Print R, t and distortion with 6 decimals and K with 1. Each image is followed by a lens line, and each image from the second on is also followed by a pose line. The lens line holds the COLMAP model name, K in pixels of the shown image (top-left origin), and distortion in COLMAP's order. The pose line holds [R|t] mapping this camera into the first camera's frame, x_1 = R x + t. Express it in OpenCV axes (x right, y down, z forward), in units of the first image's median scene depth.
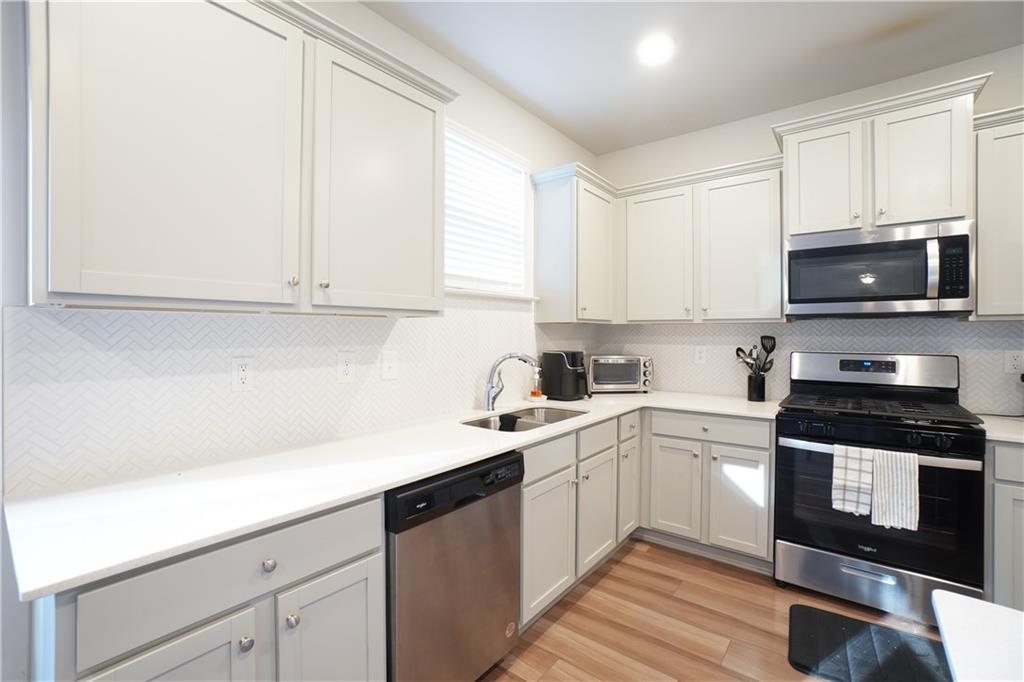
lens RADIAL K [[449.4, 0, 506.2], [0, 449.4, 335.1], [0, 0, 1]] dist [-0.060211, 0.021758]
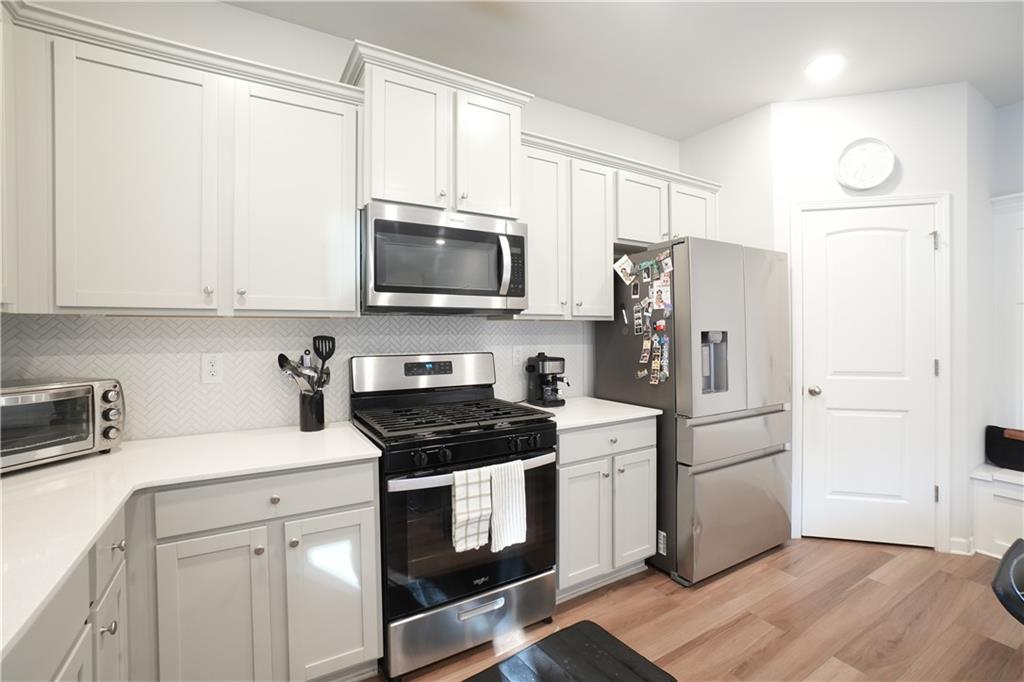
lens RADIAL K [[449.4, 0, 506.2], [0, 449.4, 335.1], [0, 0, 1]] dist [-0.060211, 0.021758]
pose [[0.361033, -0.009863, 0.932501, 0.029505], [0.010619, 0.999923, 0.006465, -0.001335], [-0.932493, 0.007569, 0.361110, 0.520753]]
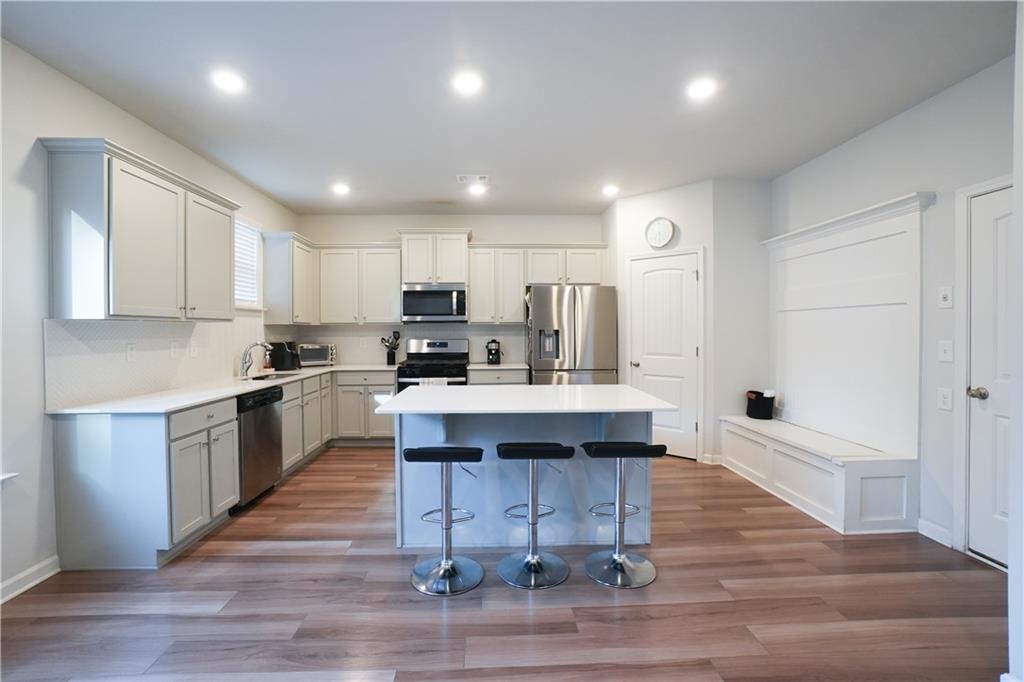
lens RADIAL K [[449.4, 0, 506.2], [0, 449.4, 335.1], [0, 0, 1]] dist [-0.060211, 0.021758]
pose [[0.757747, -0.012489, 0.652429, -0.372316], [0.009173, 0.999922, 0.008487, 0.006527], [-0.652484, -0.000446, 0.757802, -0.919975]]
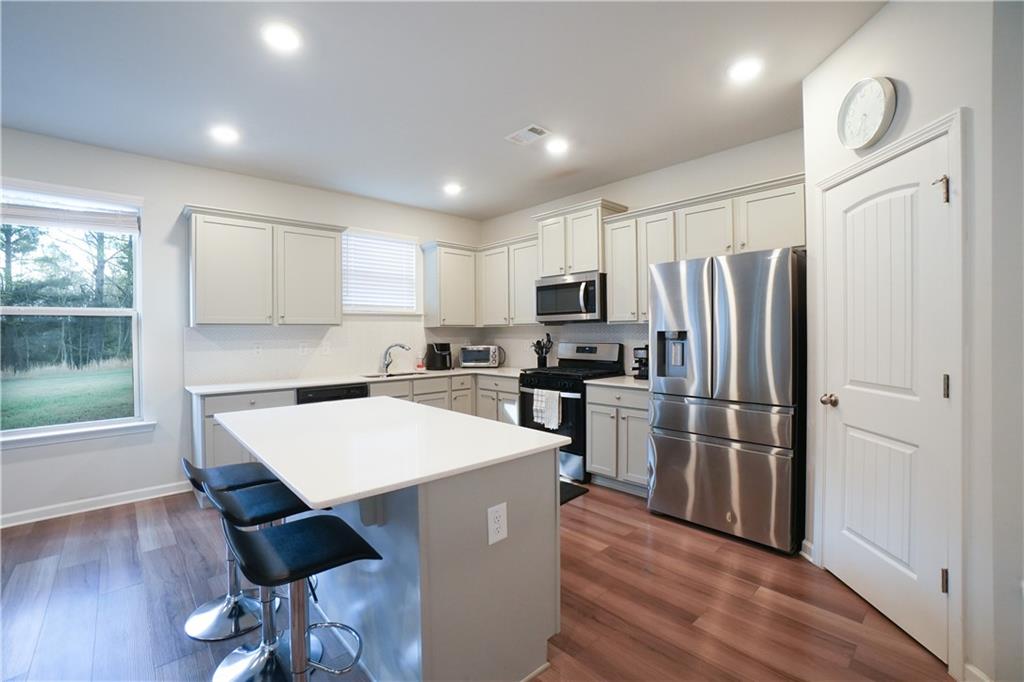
lens RADIAL K [[449.4, 0, 506.2], [0, 449.4, 335.1], [0, 0, 1]] dist [-0.060211, 0.021758]
pose [[0.986528, -0.009928, -0.163290, 0.805560], [0.010140, 0.999948, 0.000465, 0.007218], [0.163277, -0.002114, 0.986578, -0.843957]]
